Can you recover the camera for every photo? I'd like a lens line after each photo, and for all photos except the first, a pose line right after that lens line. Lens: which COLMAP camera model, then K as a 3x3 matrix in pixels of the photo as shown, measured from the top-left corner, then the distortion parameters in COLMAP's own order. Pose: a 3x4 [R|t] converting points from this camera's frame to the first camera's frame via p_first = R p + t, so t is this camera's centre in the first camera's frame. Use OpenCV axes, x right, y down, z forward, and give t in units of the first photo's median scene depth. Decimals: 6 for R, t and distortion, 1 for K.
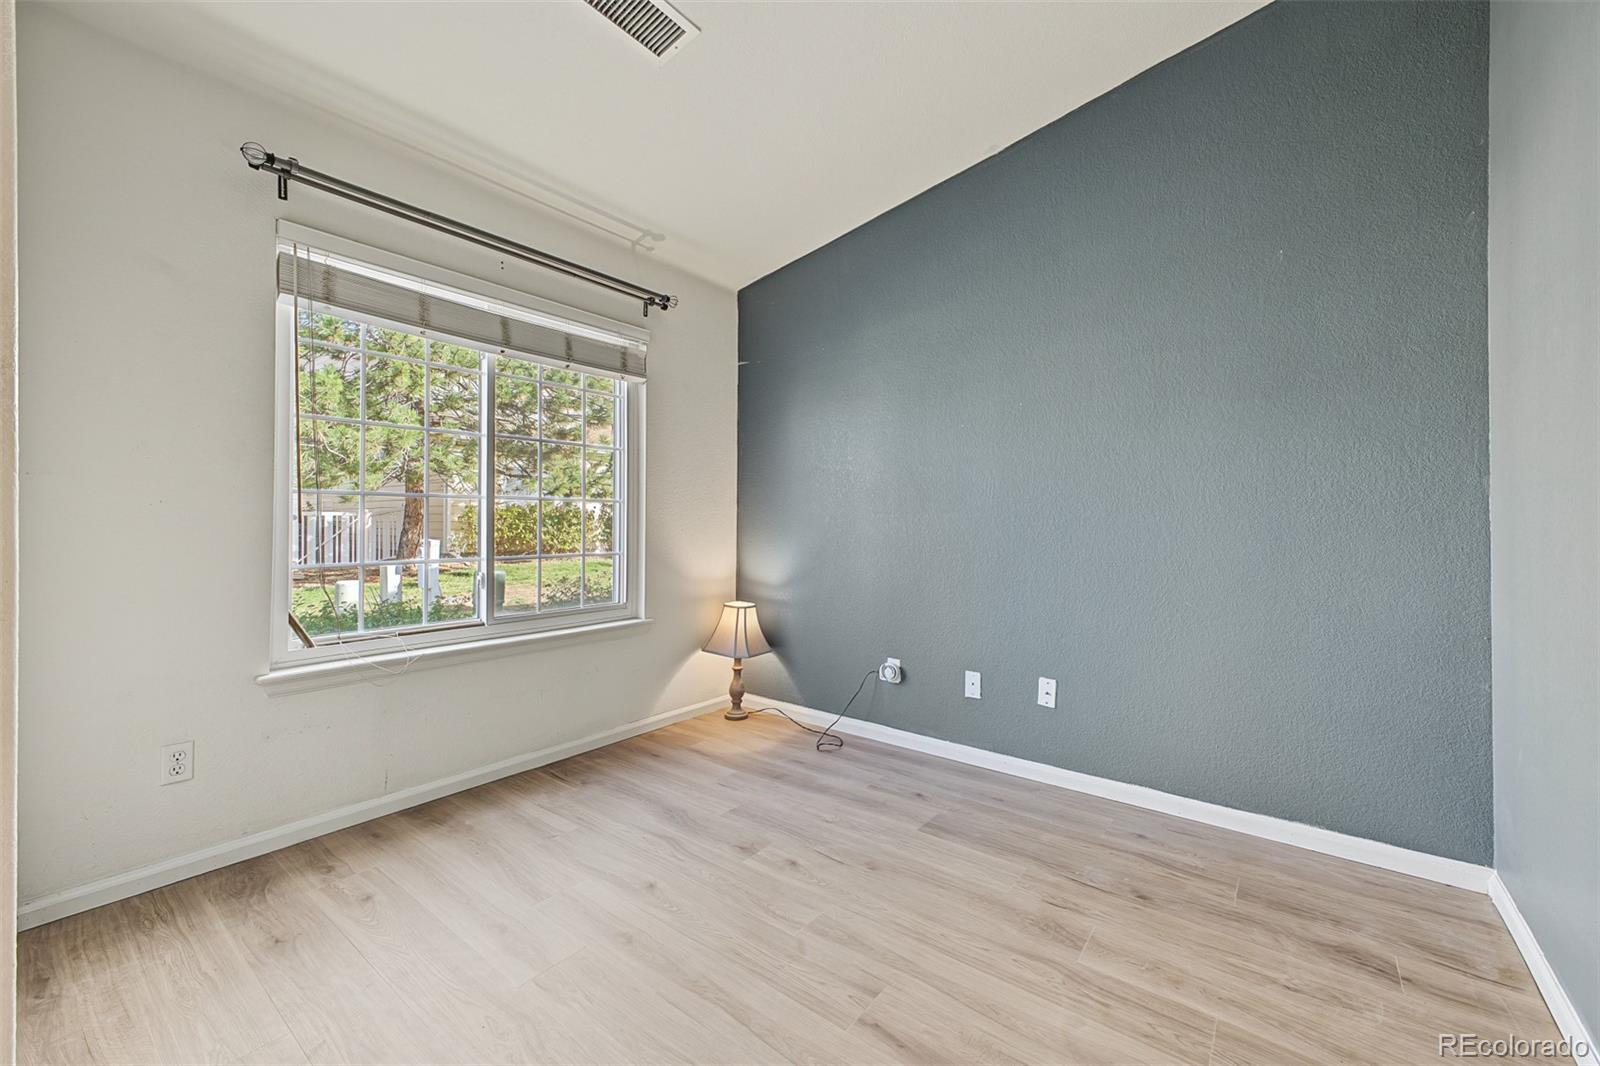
lens RADIAL K [[627.2, 0, 800.0], [0, 627.2, 533.0], [0, 0, 1]] dist [0.023199, -0.008379]
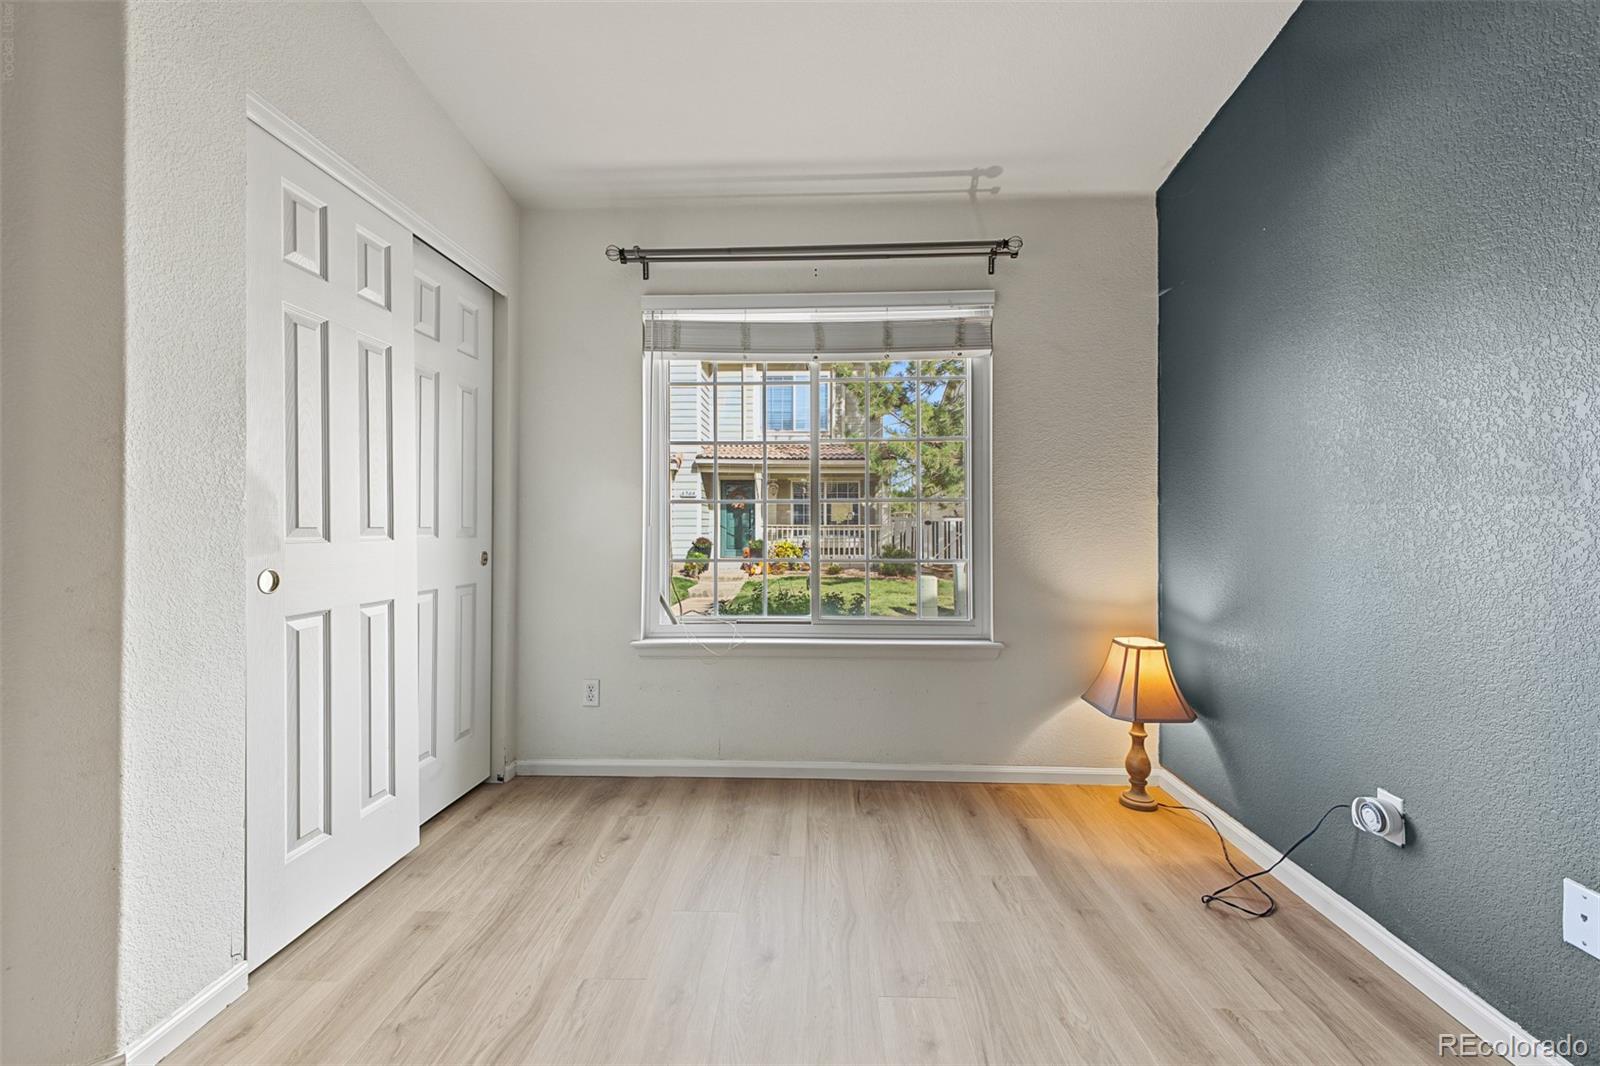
lens RADIAL K [[641.7, 0, 806.1], [0, 641.7, 525.6], [0, 0, 1]] dist [0.023953, -0.008424]
pose [[0.590610, -0.005653, -0.806938, 0.304924], [-0.008989, 0.999867, -0.013584, -0.001299], [0.806907, 0.015276, 0.590480, 0.327707]]
